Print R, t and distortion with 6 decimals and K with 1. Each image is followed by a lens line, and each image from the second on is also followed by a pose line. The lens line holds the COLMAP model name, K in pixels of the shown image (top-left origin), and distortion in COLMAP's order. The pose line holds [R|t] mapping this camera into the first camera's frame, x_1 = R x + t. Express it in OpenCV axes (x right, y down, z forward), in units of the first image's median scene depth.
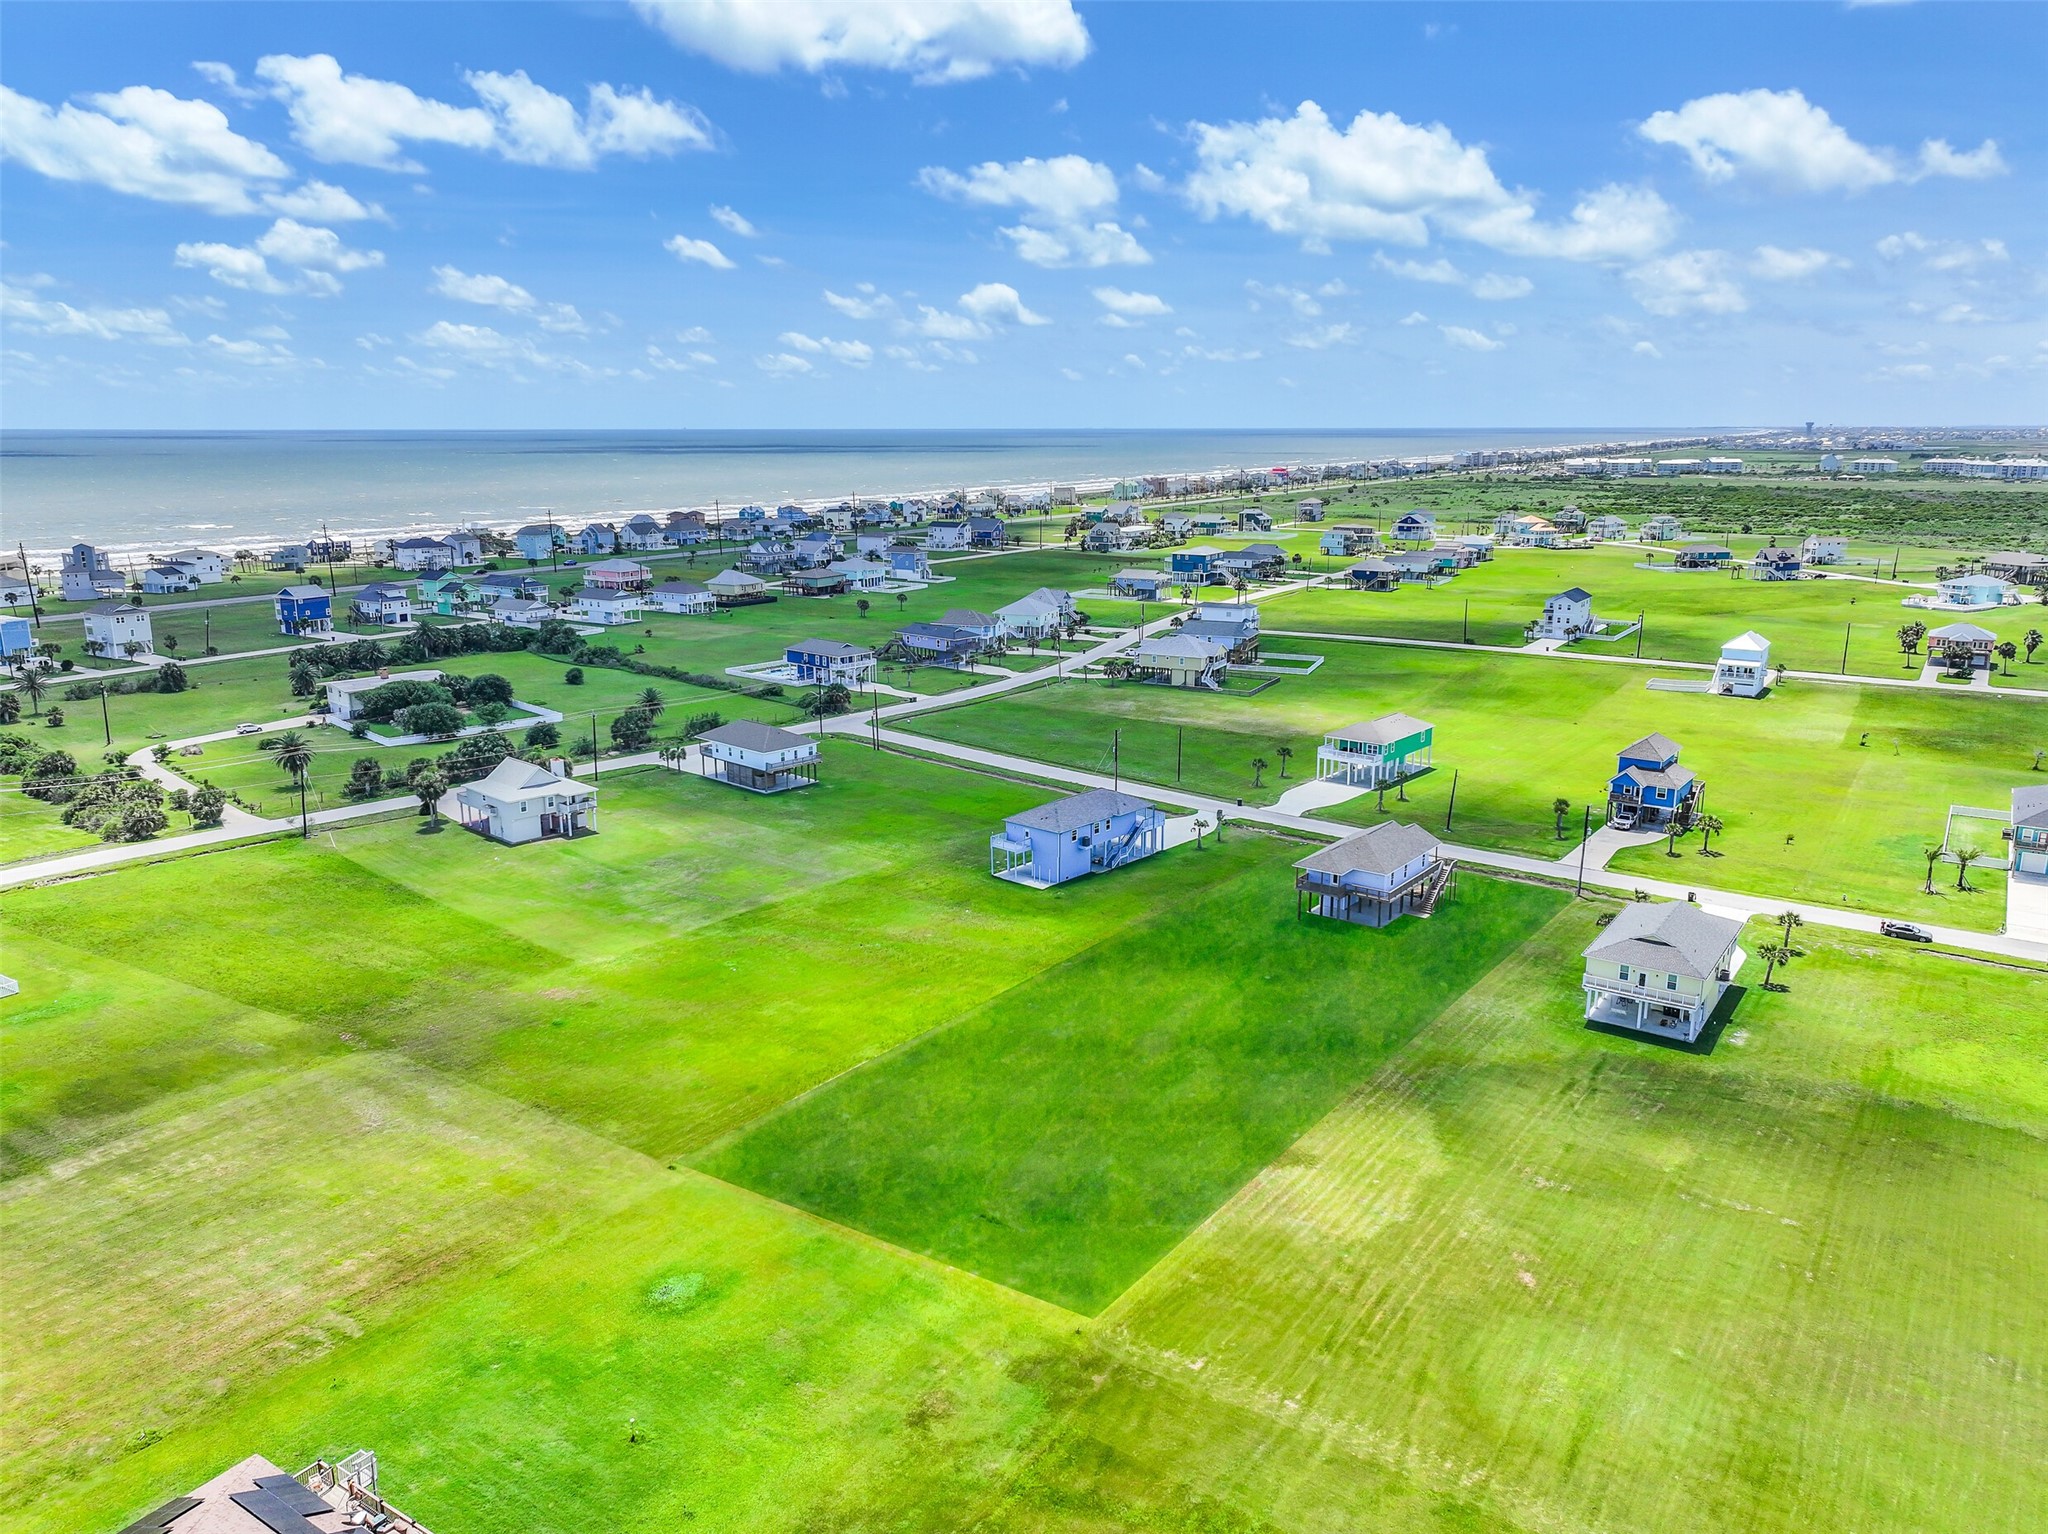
lens RADIAL K [[1459.0, 0, 1010.1], [0, 1459.0, 712.8], [0, 0, 1]] dist [0.011042, 0.002757]
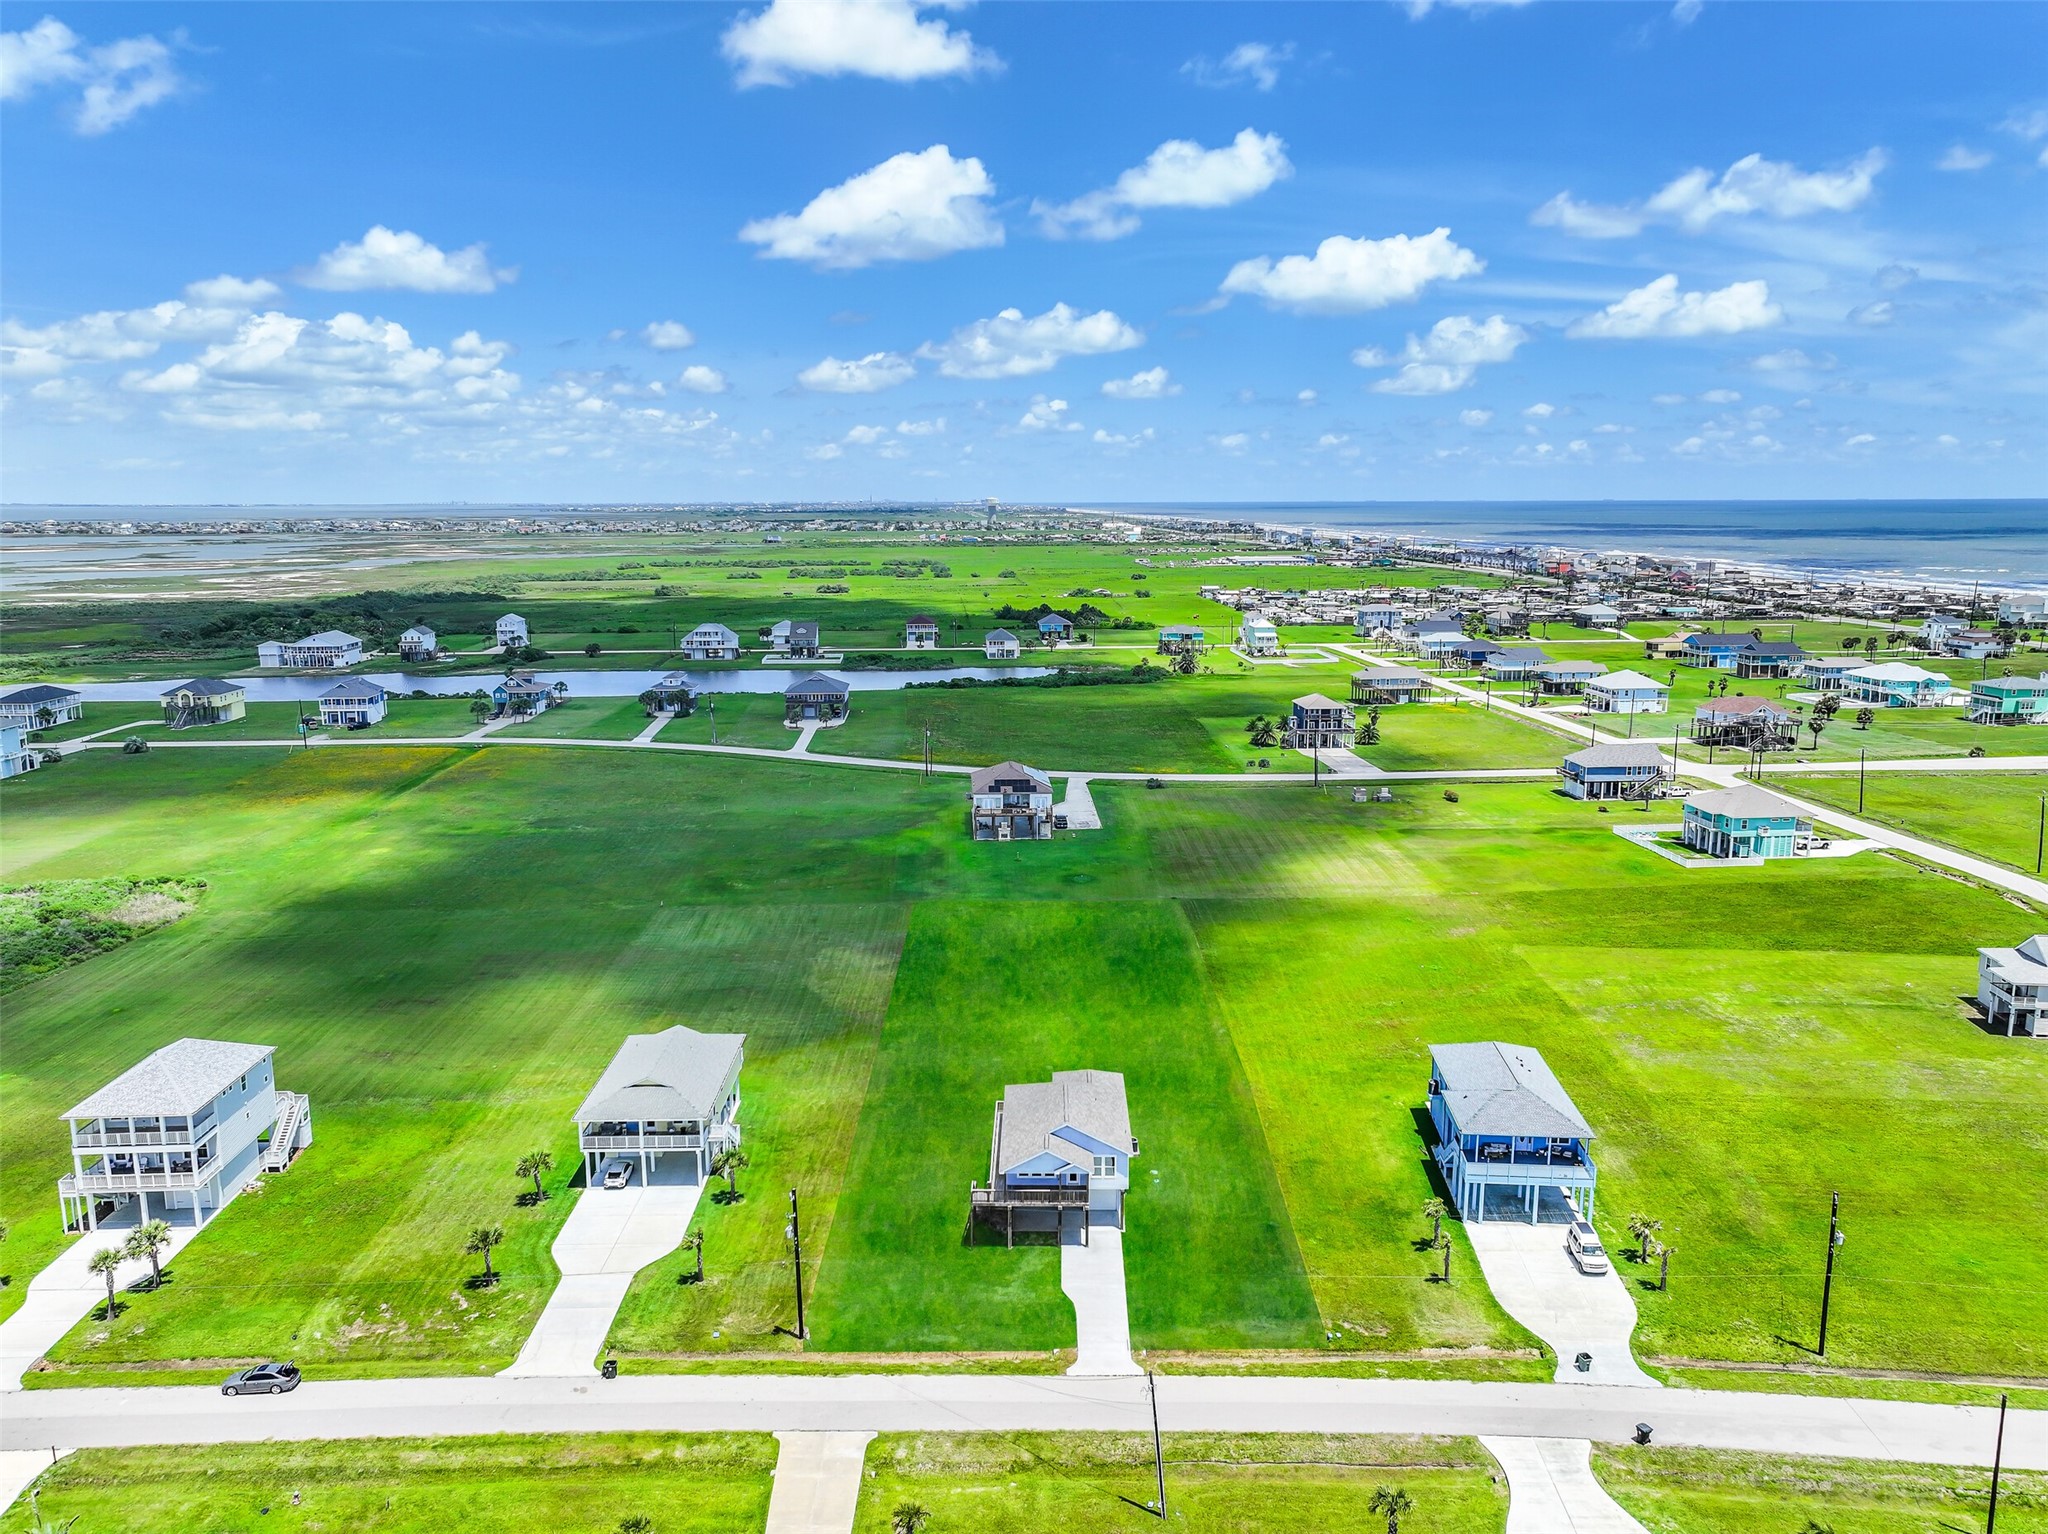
lens RADIAL K [[1459.0, 0, 1010.1], [0, 1459.0, 712.8], [0, 0, 1]] dist [0.011042, 0.002757]
pose [[-0.807170, 0.089886, -0.583435, 0.593875], [-0.109454, 0.948413, 0.297544, -0.261707], [0.580083, 0.304028, -0.755692, 1.320087]]
